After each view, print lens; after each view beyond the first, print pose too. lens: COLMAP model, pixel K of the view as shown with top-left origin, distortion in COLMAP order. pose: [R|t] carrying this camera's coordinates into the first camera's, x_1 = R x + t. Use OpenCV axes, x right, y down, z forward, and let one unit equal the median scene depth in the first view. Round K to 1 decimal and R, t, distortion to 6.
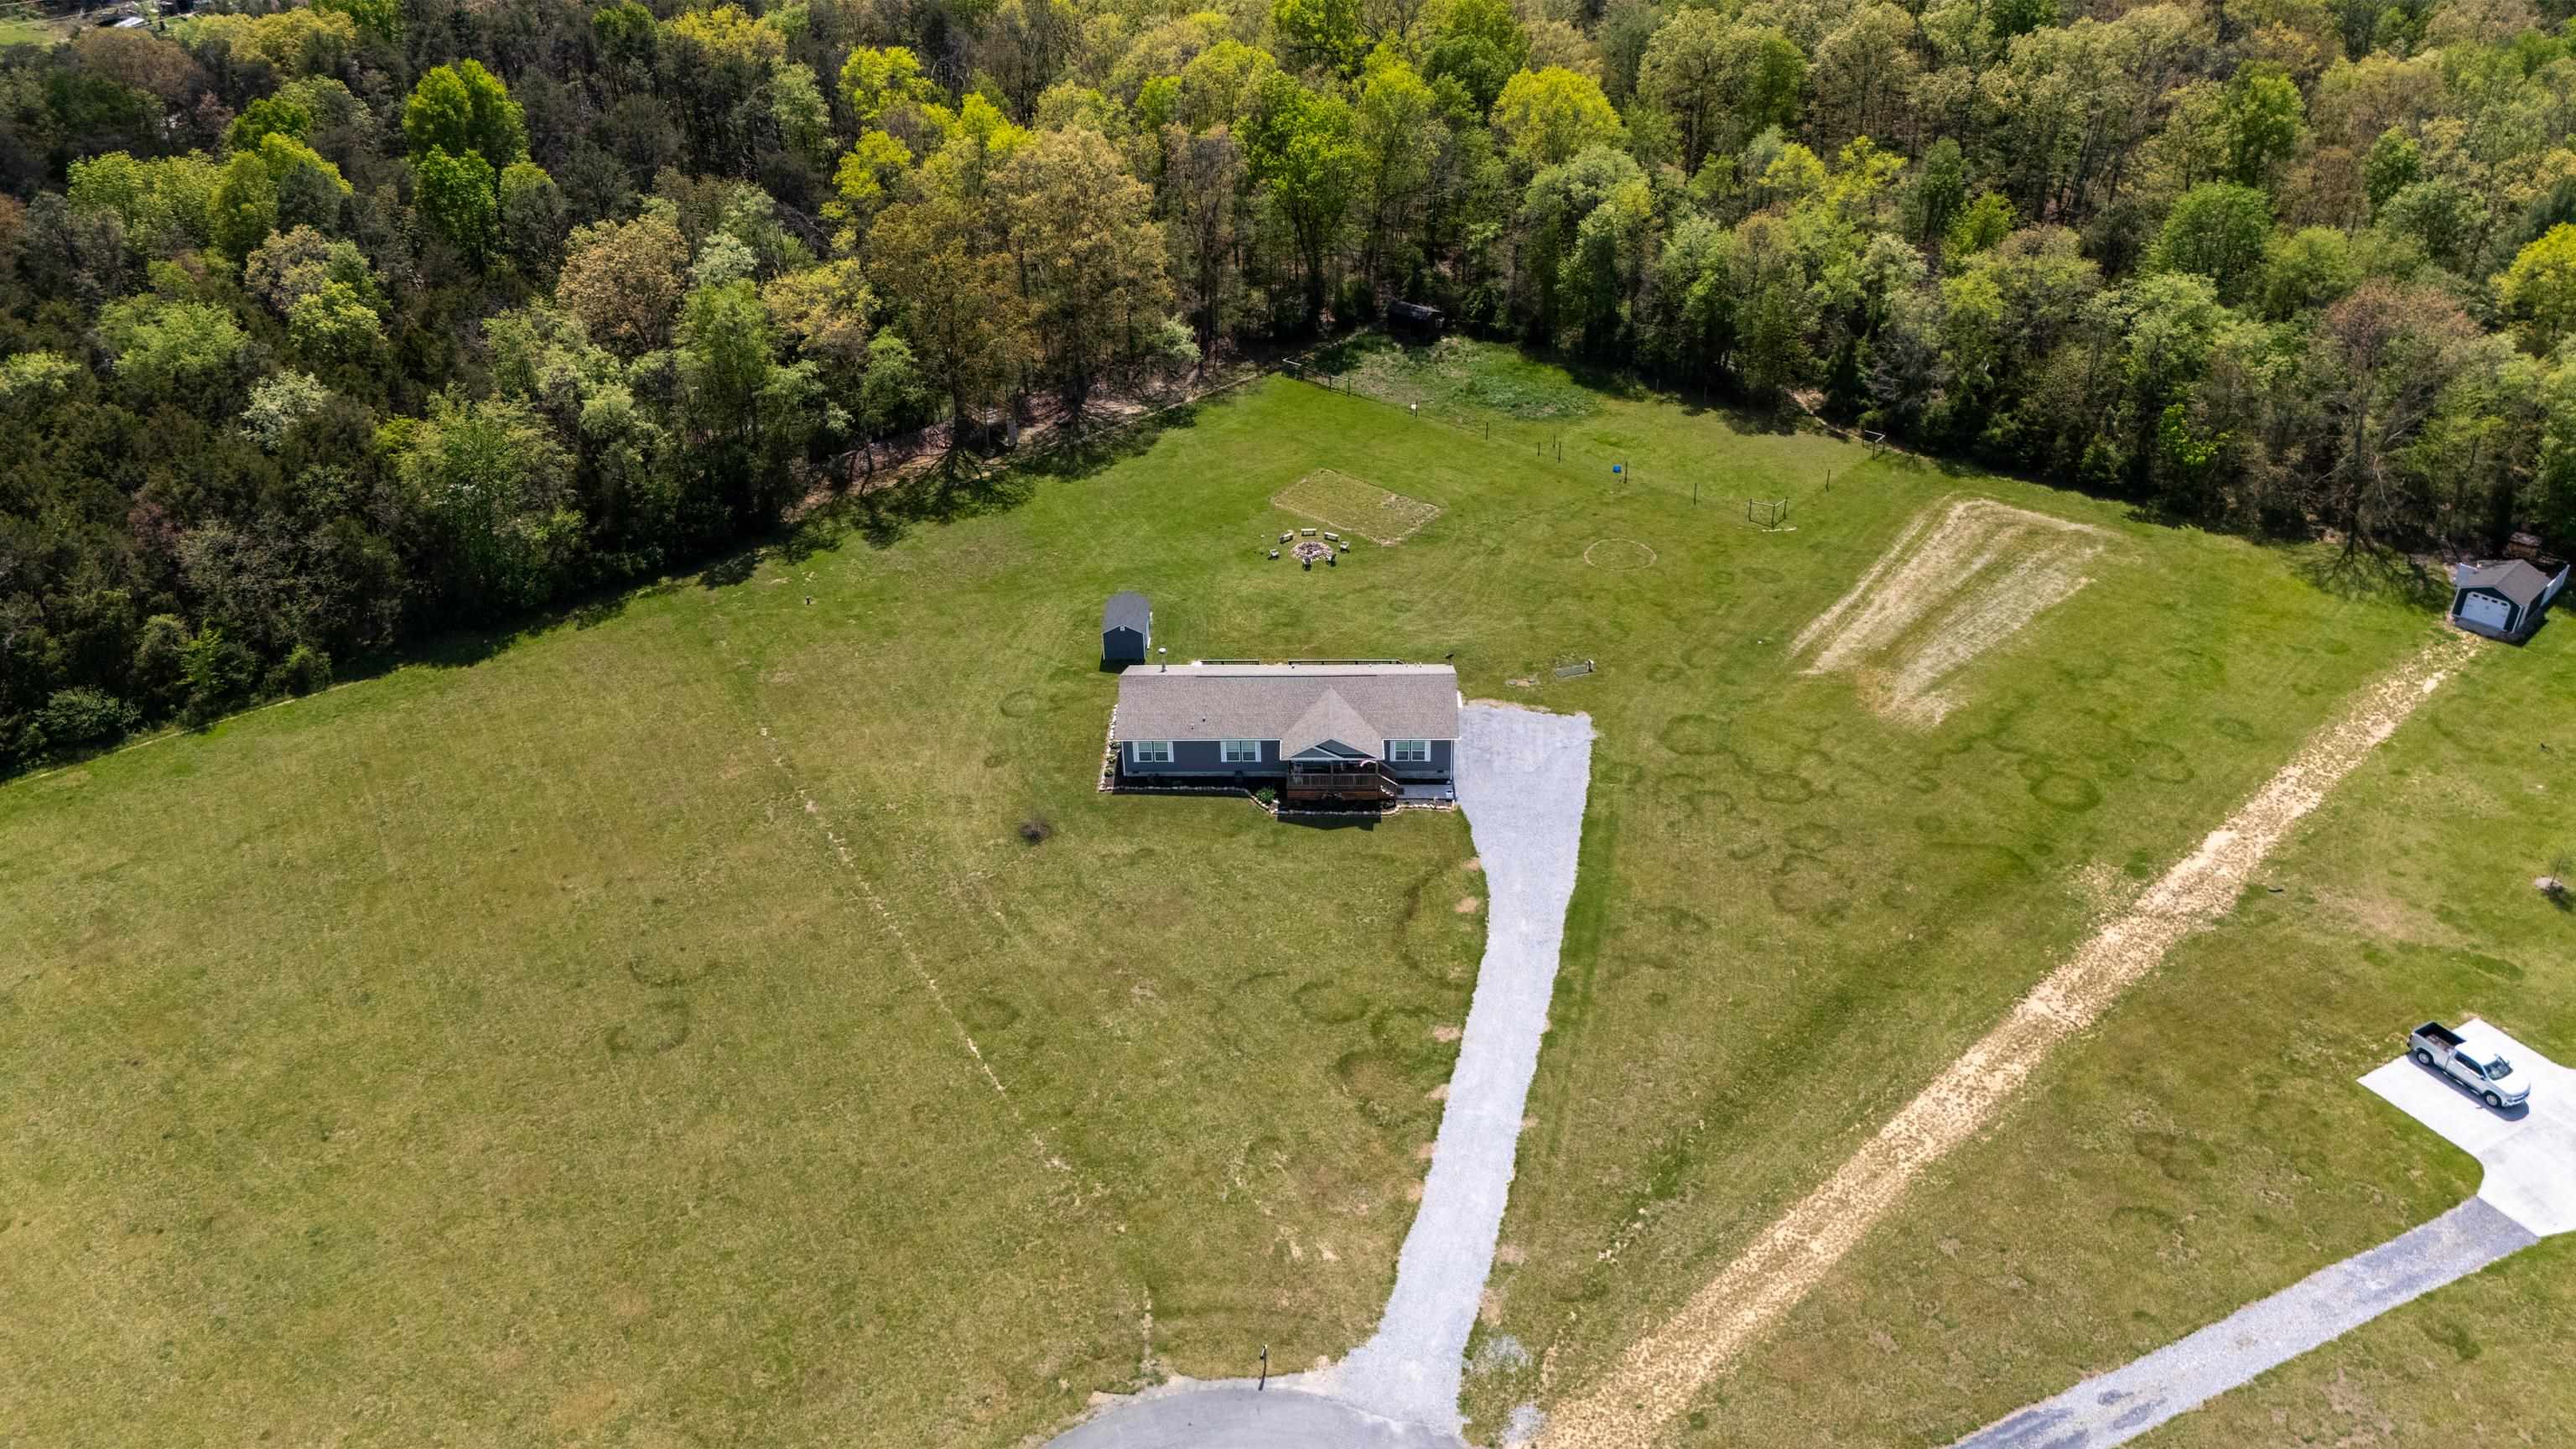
lens RADIAL K [[1892.7, 0, 1288.0], [0, 1892.7, 724.5], [0, 0, 1]] dist [0.075253, -0.076134]
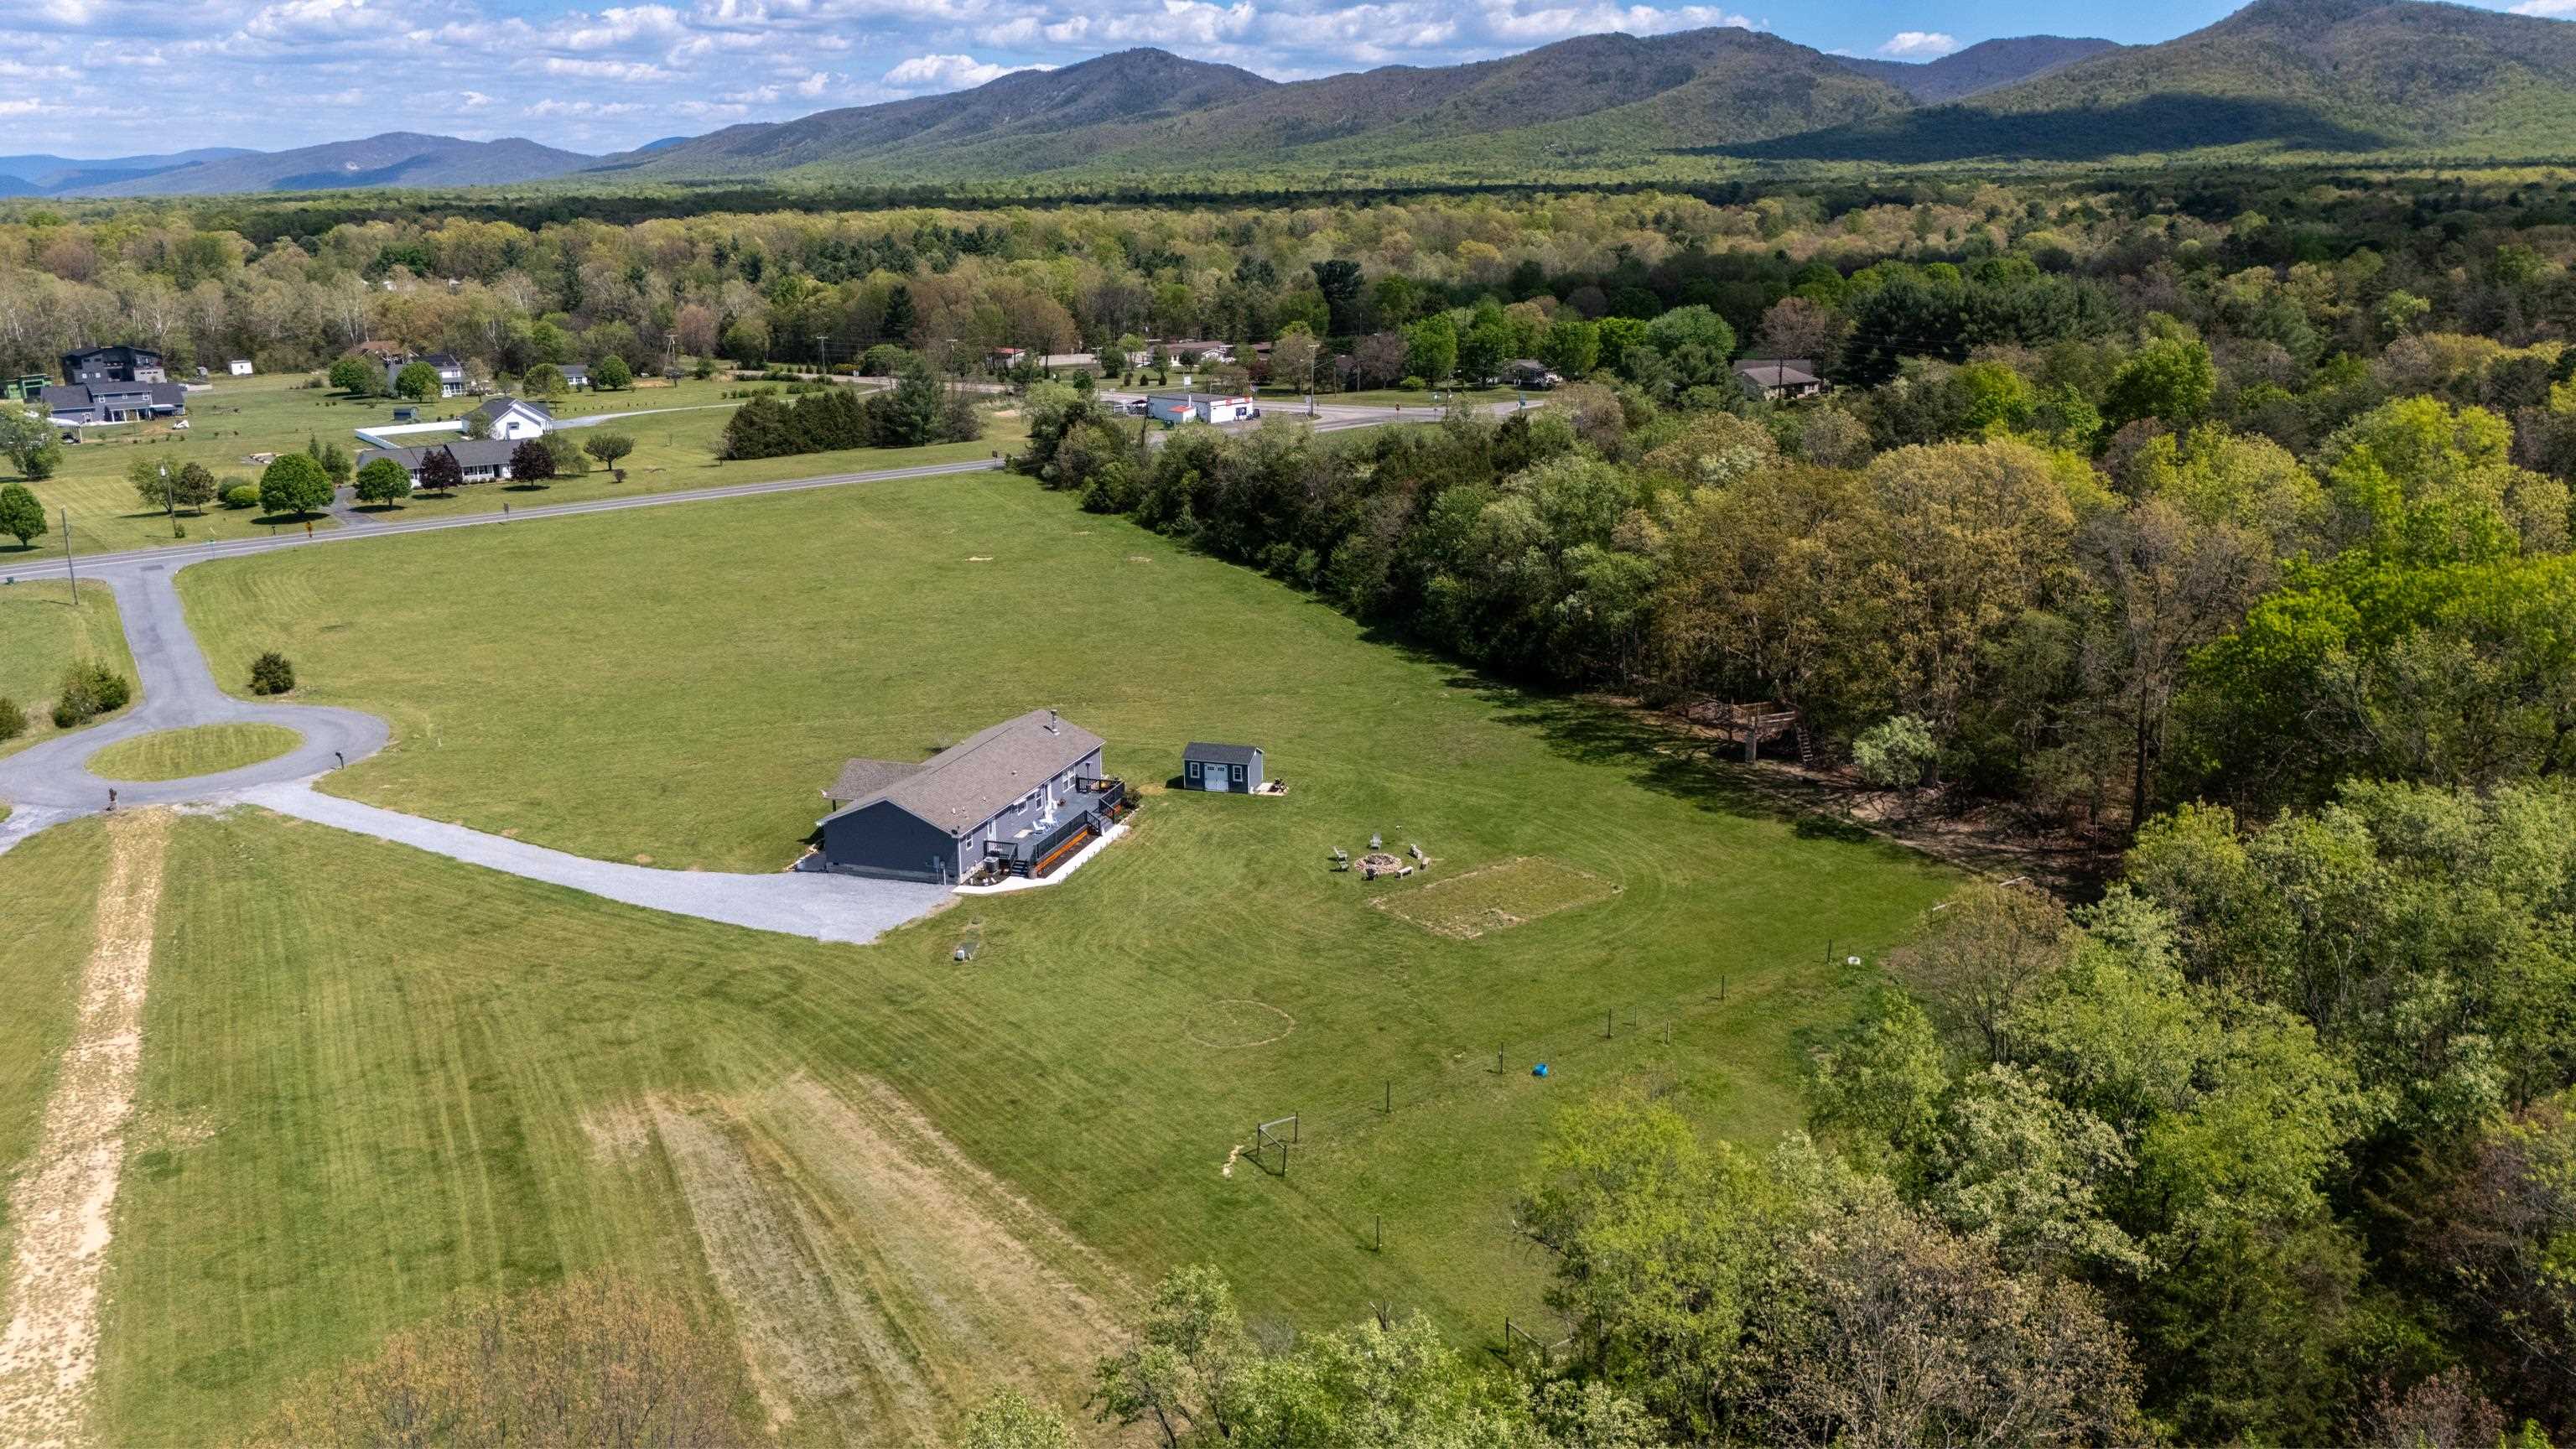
lens RADIAL K [[1892.7, 0, 1288.0], [0, 1892.7, 724.5], [0, 0, 1]] dist [0.075253, -0.076134]
pose [[-0.278516, 0.277001, -0.919619, 0.900441], [-0.487463, 0.784241, 0.383857, -0.520898], [0.827531, 0.555191, -0.083396, 1.248807]]
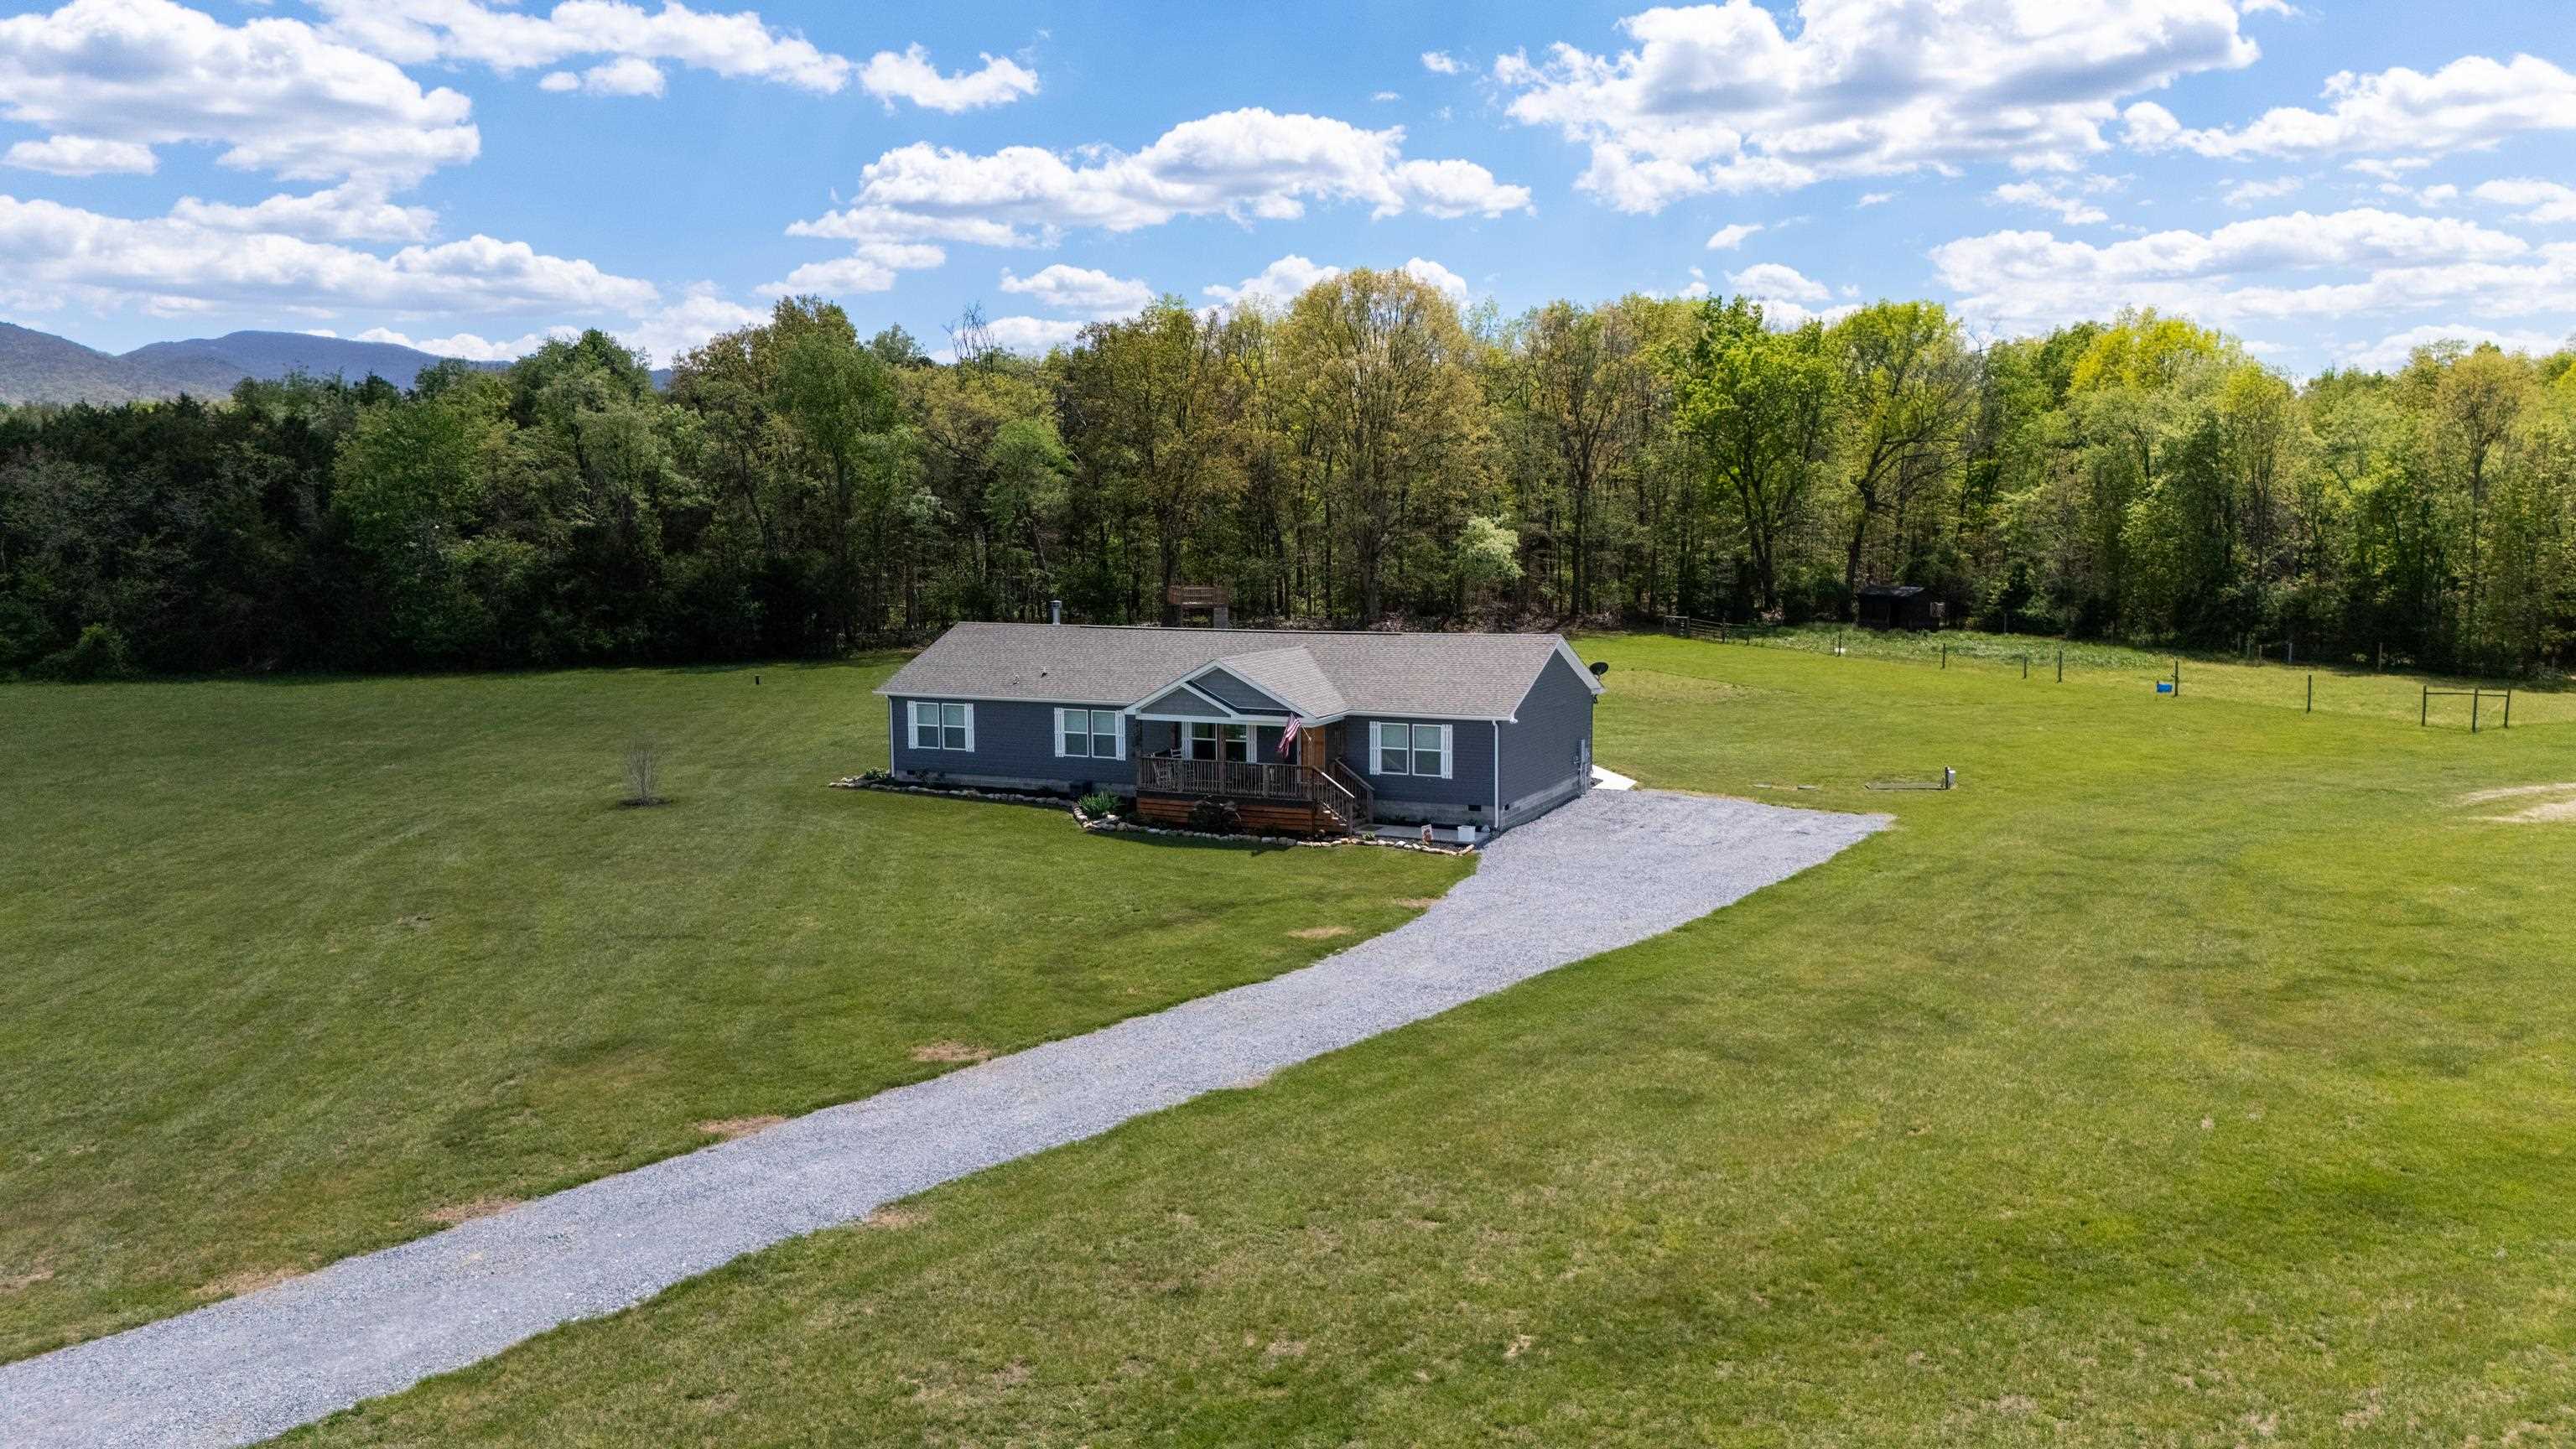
lens RADIAL K [[1892.7, 0, 1288.0], [0, 1892.7, 724.5], [0, 0, 1]] dist [0.075253, -0.076134]
pose [[0.914447, 0.059307, -0.400337, 0.220508], [-0.221373, 0.901398, -0.372124, 0.185203], [0.338793, 0.428911, 0.837409, 0.608419]]
